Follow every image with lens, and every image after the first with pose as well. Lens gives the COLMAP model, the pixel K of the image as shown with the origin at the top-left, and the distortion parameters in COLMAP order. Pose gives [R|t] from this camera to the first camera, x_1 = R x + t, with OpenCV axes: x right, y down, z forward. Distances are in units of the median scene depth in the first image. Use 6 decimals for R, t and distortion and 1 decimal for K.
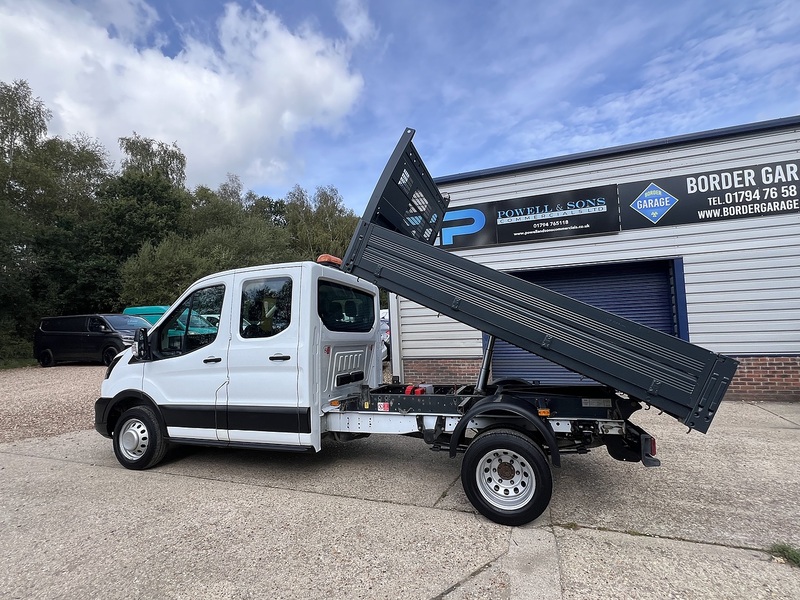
lens RADIAL K [[382.4, 0, 396.9], [0, 382.4, 300.8], [0, 0, 1]] dist [-0.000966, 0.000109]
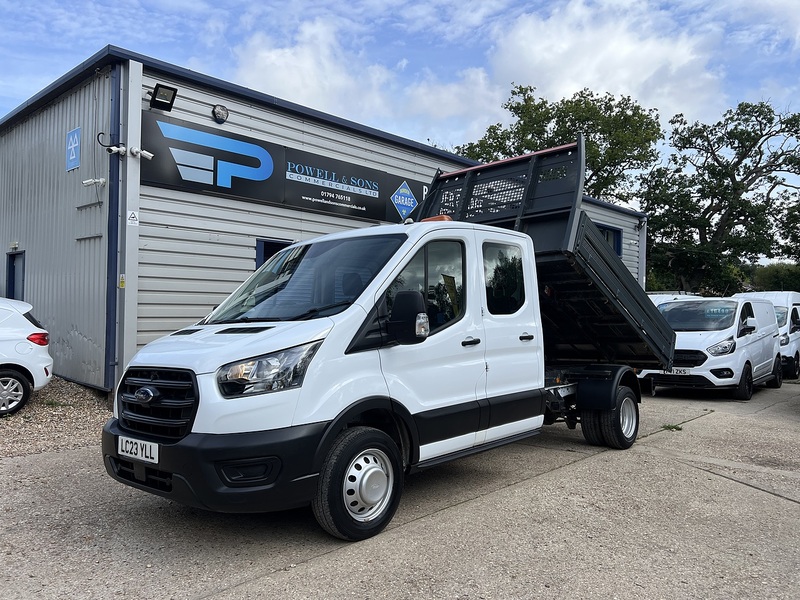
lens RADIAL K [[600.5, 0, 402.4], [0, 600.5, 301.0], [0, 0, 1]] dist [0.053688, -0.059753]
pose [[0.398202, 0.057866, 0.915471, -0.867897], [-0.085609, 0.995997, -0.025719, 0.062971], [-0.913294, -0.068131, 0.401562, 0.353235]]
